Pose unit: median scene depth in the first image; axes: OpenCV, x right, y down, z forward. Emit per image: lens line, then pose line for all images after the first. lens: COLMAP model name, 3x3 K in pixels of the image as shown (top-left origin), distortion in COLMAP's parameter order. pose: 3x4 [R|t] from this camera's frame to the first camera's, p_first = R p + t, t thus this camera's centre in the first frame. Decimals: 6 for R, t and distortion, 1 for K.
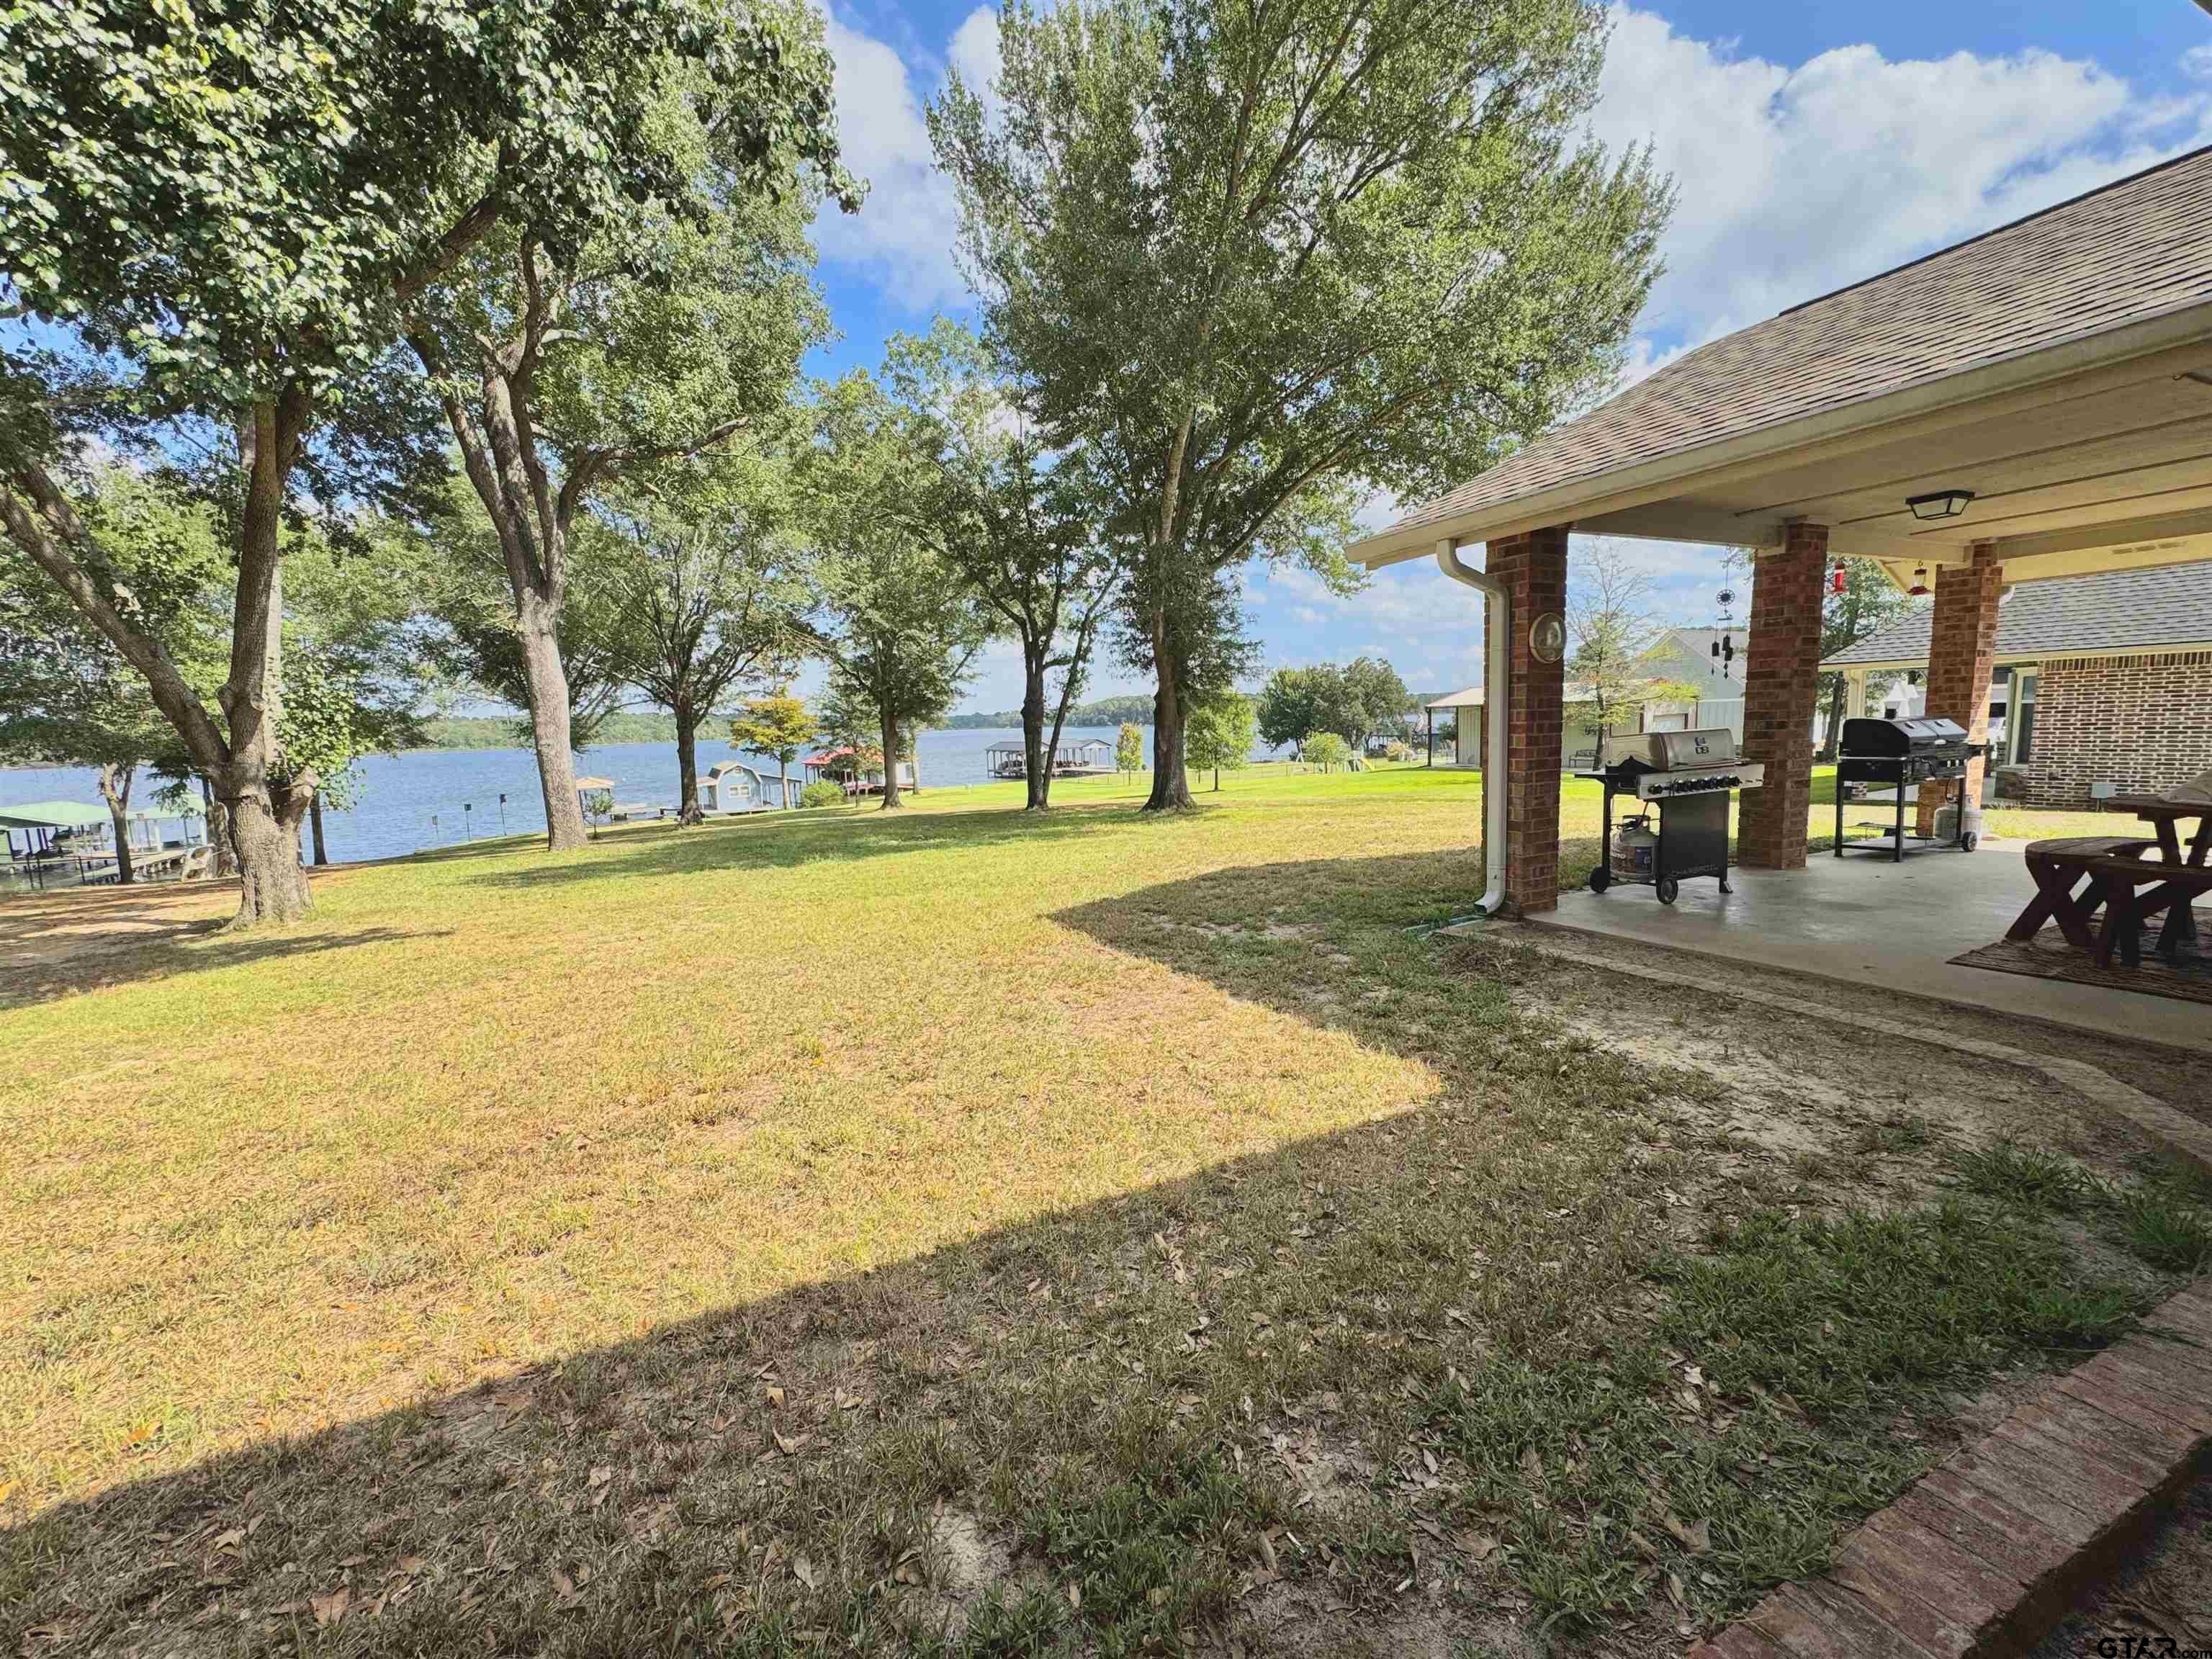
lens RADIAL K [[880.4, 0, 1104.1], [0, 880.4, 833.2], [0, 0, 1]] dist [-0.001368, 0.000512]
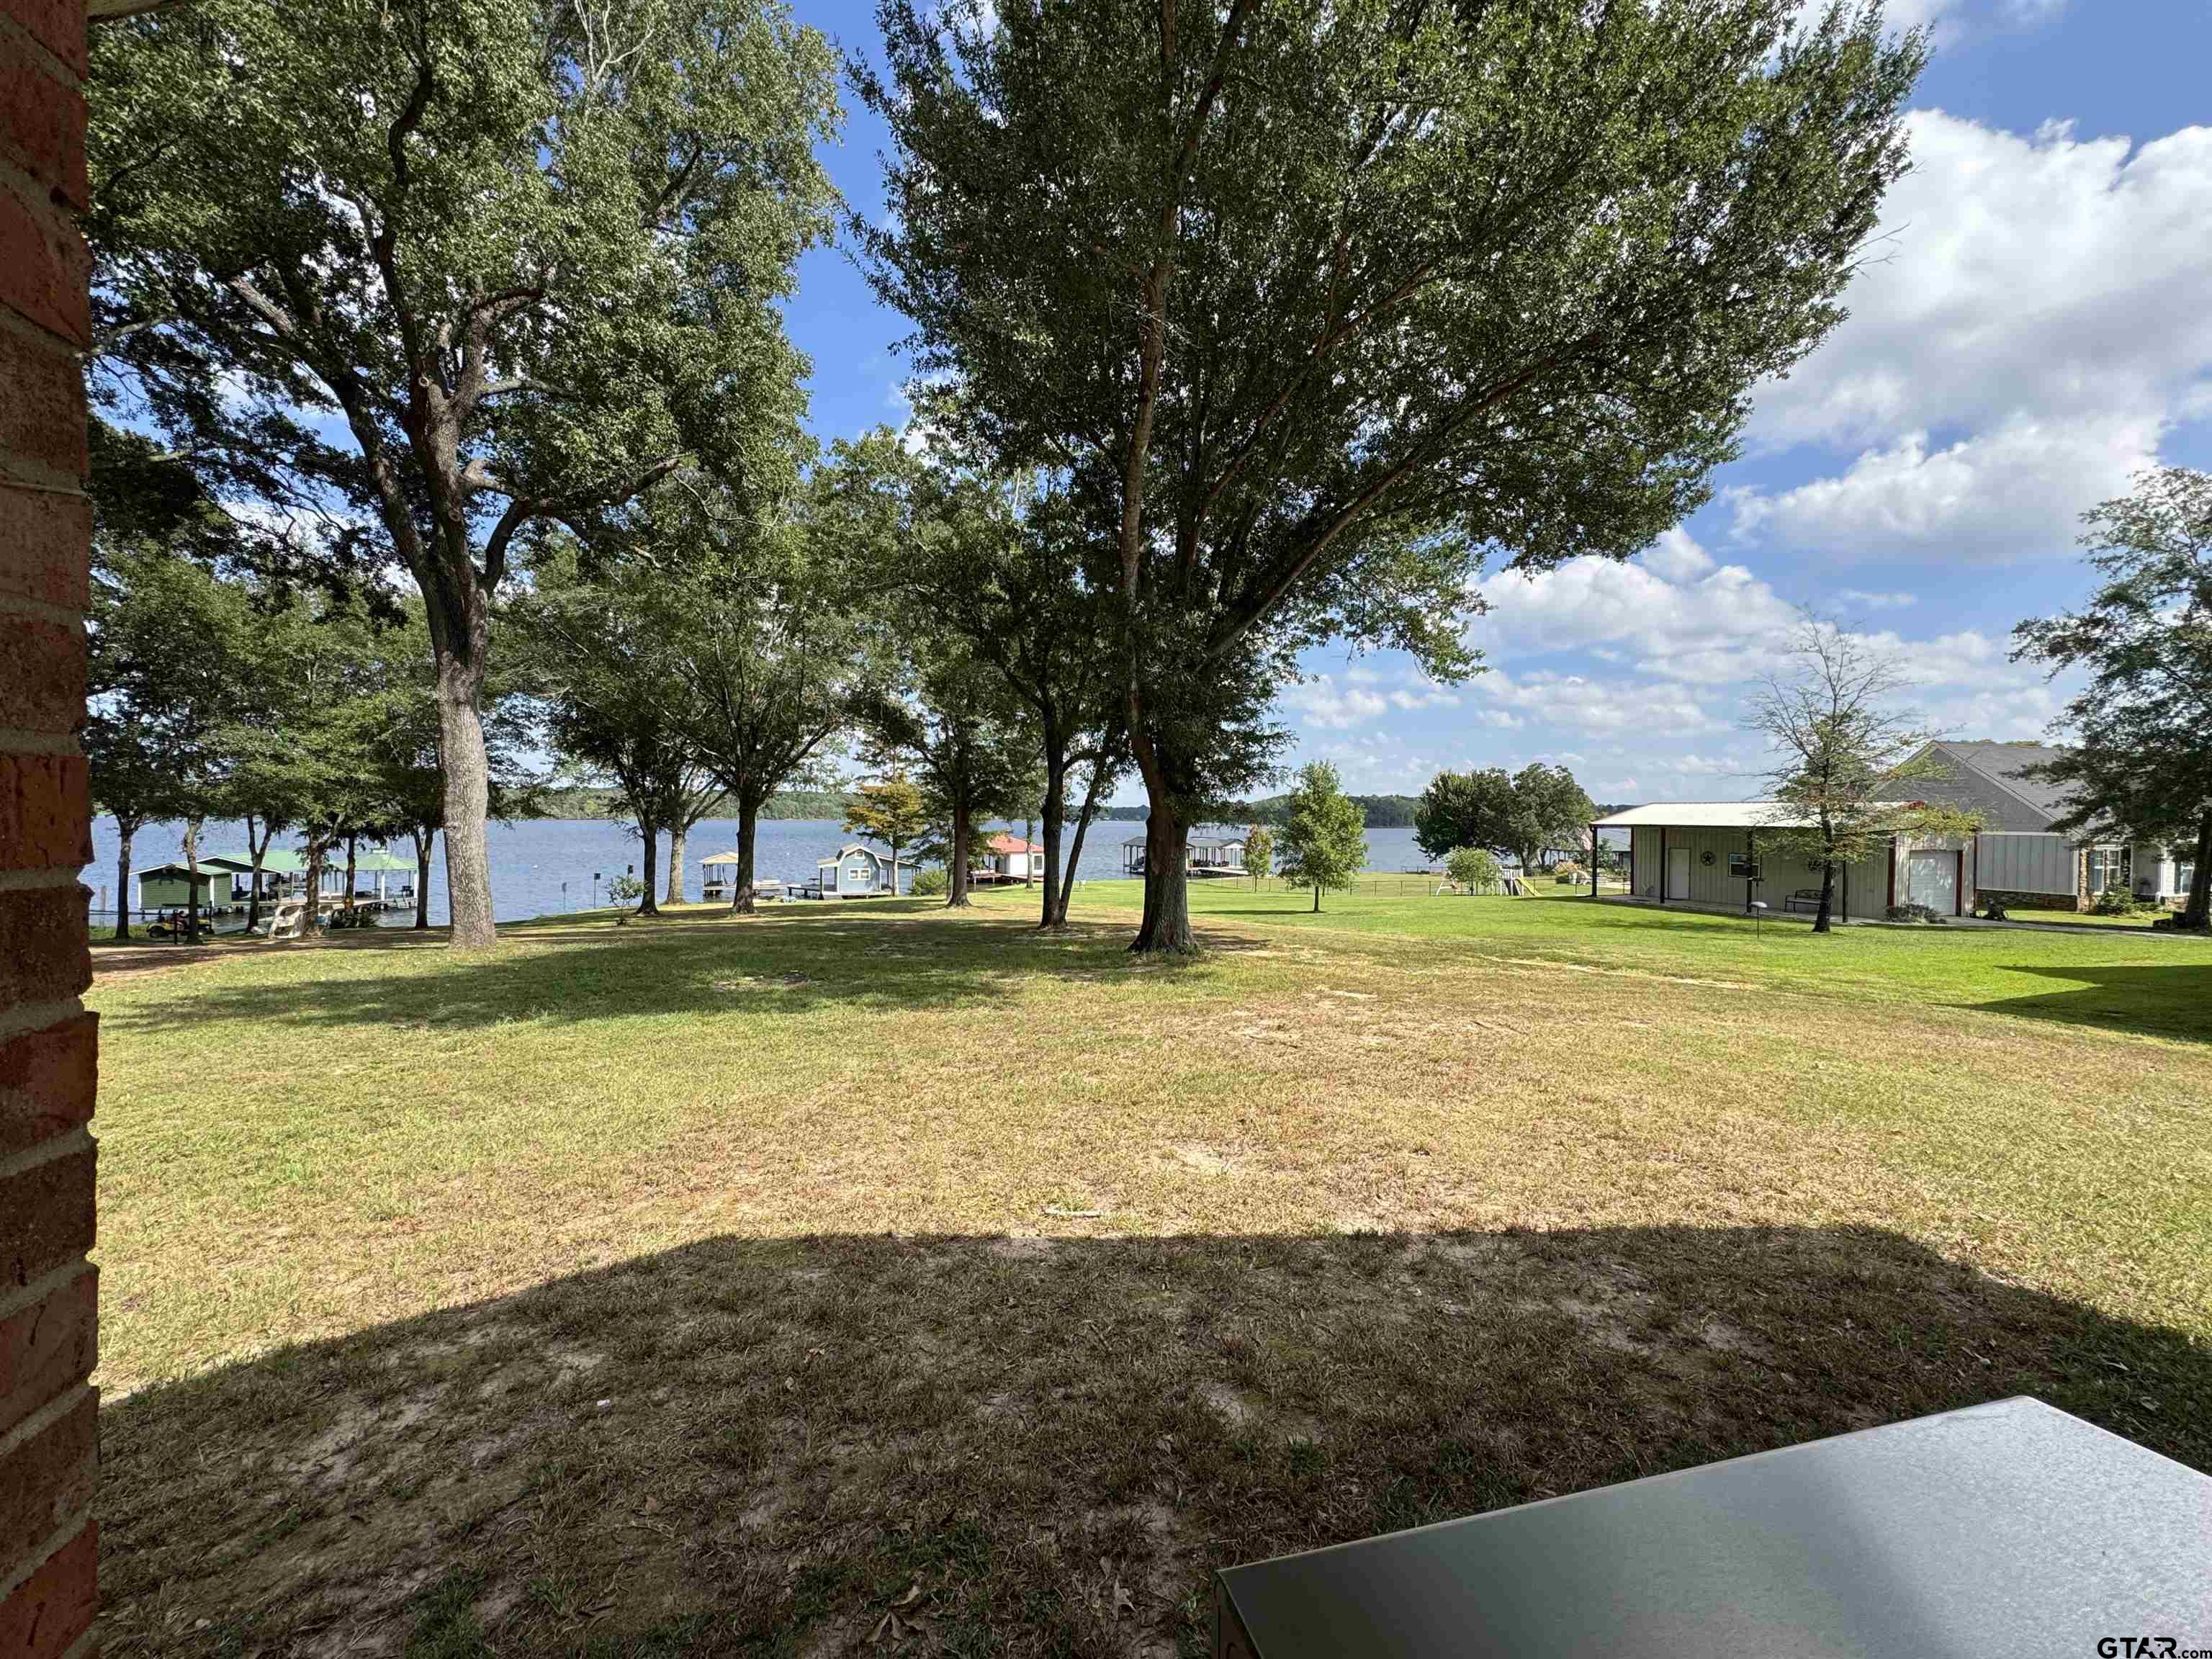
lens RADIAL K [[880.4, 0, 1105.1], [0, 880.4, 839.1], [0, 0, 1]] dist [-0.001368, 0.000512]
pose [[0.981026, 0.049330, -0.187494, 0.534804], [-0.067669, 0.993392, -0.092703, -0.161137], [0.181682, 0.103632, 0.977881, 0.817978]]
